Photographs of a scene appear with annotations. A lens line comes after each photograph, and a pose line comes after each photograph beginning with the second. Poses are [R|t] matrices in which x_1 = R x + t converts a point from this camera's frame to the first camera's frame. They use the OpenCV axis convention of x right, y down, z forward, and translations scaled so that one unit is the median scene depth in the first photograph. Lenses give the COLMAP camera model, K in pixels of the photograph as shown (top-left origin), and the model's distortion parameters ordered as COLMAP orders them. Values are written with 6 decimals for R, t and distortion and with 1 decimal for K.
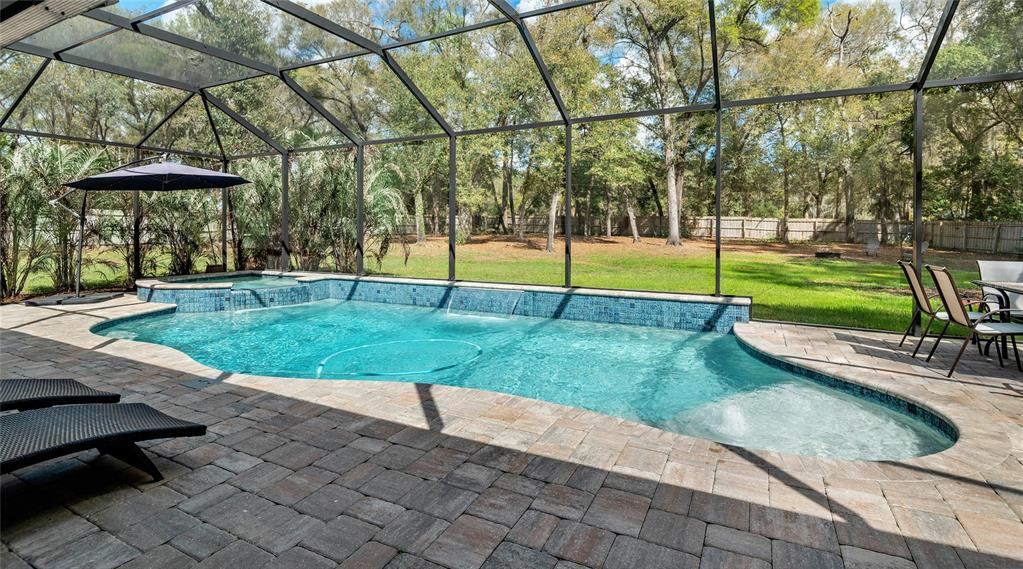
lens RADIAL K [[481.6, 0, 509.8], [0, 481.6, 245.1], [0, 0, 1]] dist [-0.002000, -0.000697]
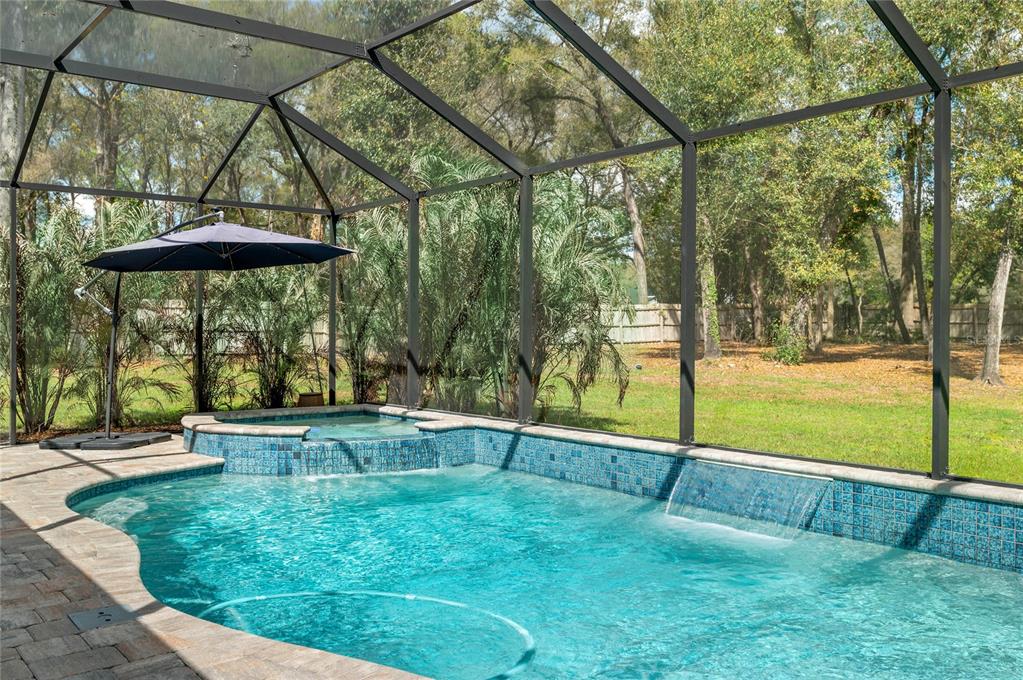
lens RADIAL K [[914.2, 0, 511.5], [0, 914.2, 340.0], [0, 0, 1]] dist [0.002811, 0.007243]
pose [[0.911013, 0.008510, -0.412289, 0.085483], [-0.018034, 0.999653, -0.019217, -0.008112], [0.411982, 0.024942, 0.910850, 0.092414]]
